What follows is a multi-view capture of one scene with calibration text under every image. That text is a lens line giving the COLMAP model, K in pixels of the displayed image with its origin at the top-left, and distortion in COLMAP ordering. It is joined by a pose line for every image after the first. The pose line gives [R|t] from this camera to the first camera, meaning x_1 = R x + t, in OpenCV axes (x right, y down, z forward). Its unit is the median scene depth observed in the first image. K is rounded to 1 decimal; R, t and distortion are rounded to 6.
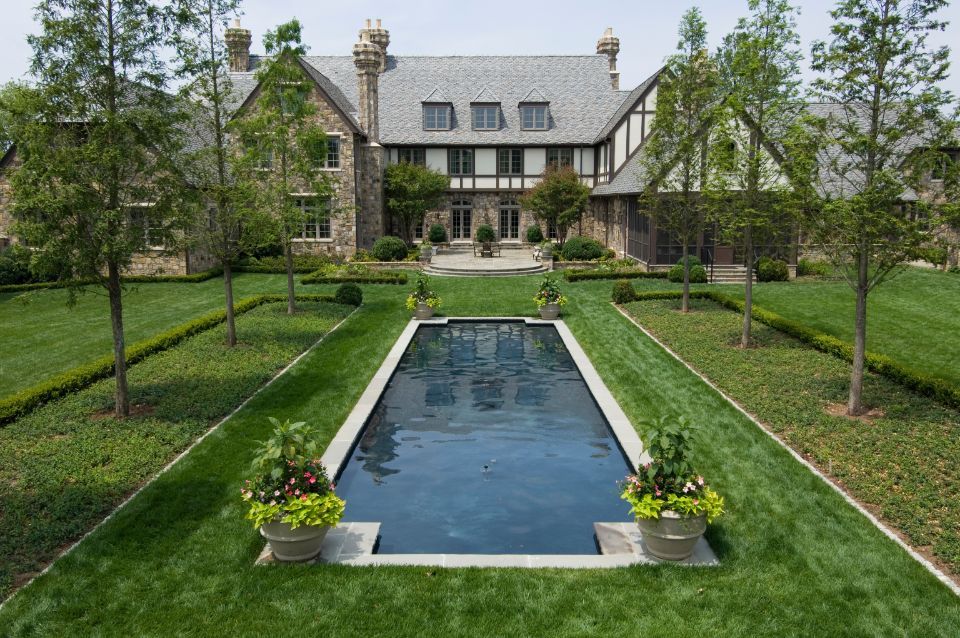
lens RADIAL K [[783.9, 0, 480.0], [0, 783.9, 319.0], [0, 0, 1]] dist [0.026864, -0.004823]
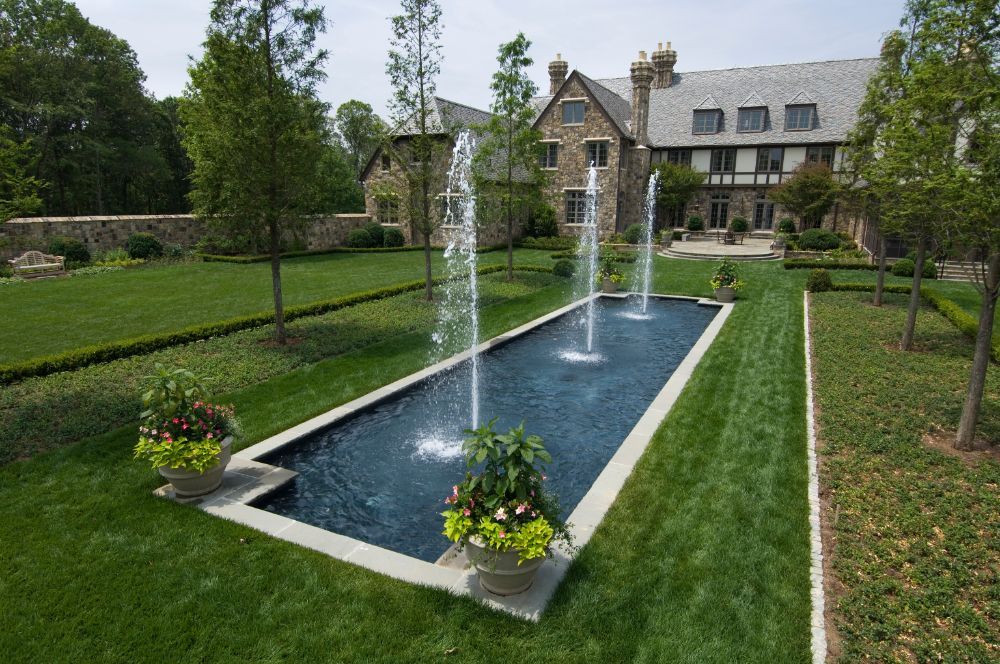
lens RADIAL K [[585.8, 0, 500.0], [0, 585.8, 332.0], [0, 0, 1]] dist [0.004785, -0.001977]
pose [[0.900503, 0.105072, -0.421966, 0.081801], [-0.073529, 0.993188, 0.090395, -0.004396], [0.428589, -0.050374, 0.902094, 0.076341]]
